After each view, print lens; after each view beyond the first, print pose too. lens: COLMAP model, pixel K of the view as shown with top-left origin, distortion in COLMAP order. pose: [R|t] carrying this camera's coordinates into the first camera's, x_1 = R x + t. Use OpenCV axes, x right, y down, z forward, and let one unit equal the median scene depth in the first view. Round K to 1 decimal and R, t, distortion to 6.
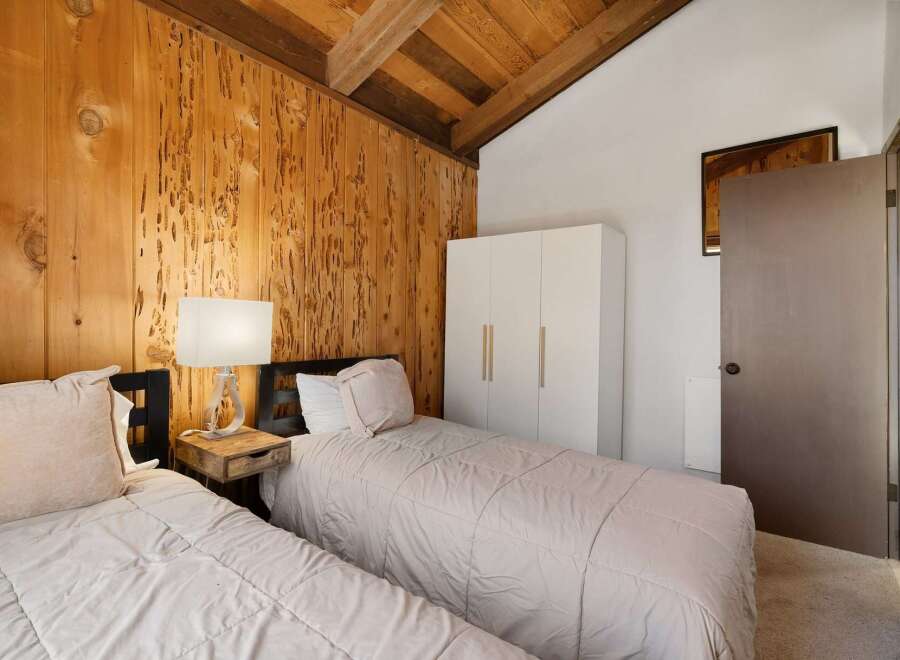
lens RADIAL K [[450.9, 0, 442.9], [0, 450.9, 327.4], [0, 0, 1]] dist [-0.008361, 0.000728]
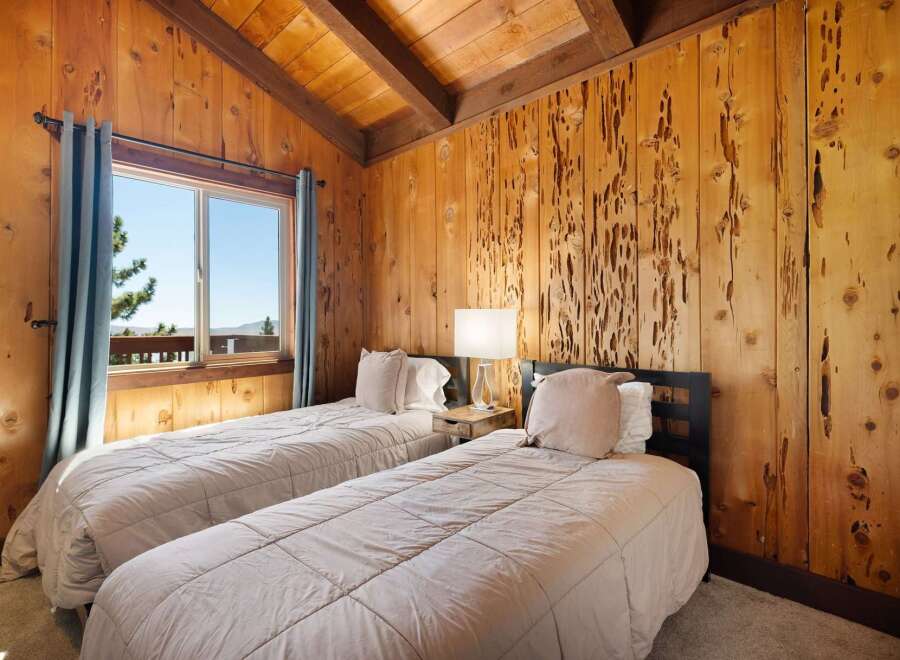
lens RADIAL K [[450.9, 0, 442.9], [0, 450.9, 327.4], [0, 0, 1]] dist [-0.008361, 0.000728]
pose [[-0.123357, -0.004871, -0.992350, 0.672836], [-0.008556, 0.999956, -0.003845, -0.000248], [0.992326, 0.008016, -0.123393, 0.805067]]
